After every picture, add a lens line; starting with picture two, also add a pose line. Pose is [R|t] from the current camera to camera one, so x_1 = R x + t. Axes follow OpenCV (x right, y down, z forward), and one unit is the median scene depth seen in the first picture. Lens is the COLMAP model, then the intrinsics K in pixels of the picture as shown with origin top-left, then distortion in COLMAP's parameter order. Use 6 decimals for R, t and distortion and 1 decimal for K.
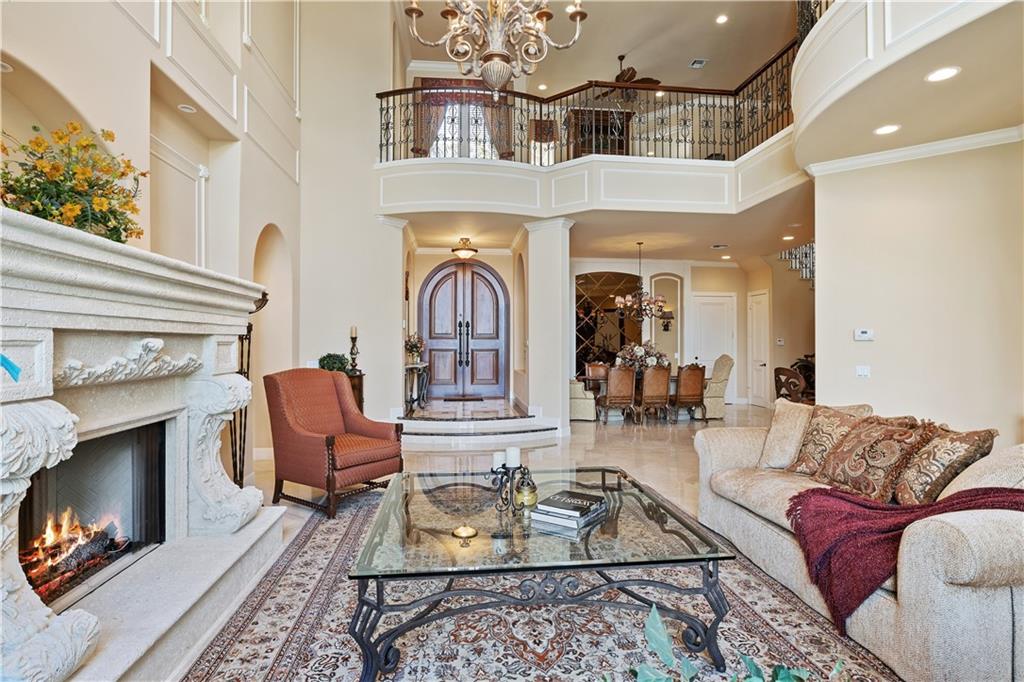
lens RADIAL K [[518.2, 0, 512.0], [0, 518.2, 341.0], [0, 0, 1]] dist [-0.004104, -0.000381]
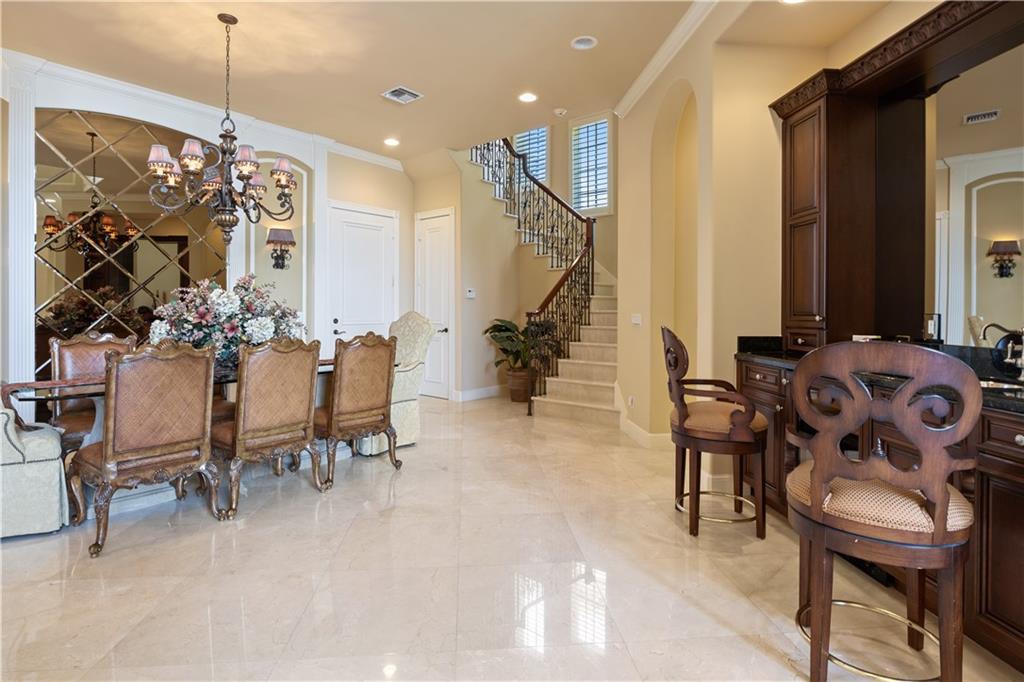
lens RADIAL K [[520.5, 0, 512.3], [0, 520.5, 309.1], [0, 0, 1]] dist [-0.000576, -0.000172]
pose [[0.721292, 0.002138, 0.692628, 0.133807], [-0.004545, 0.999988, 0.001646, 0.022653], [-0.692616, -0.004335, 0.721293, 0.580019]]
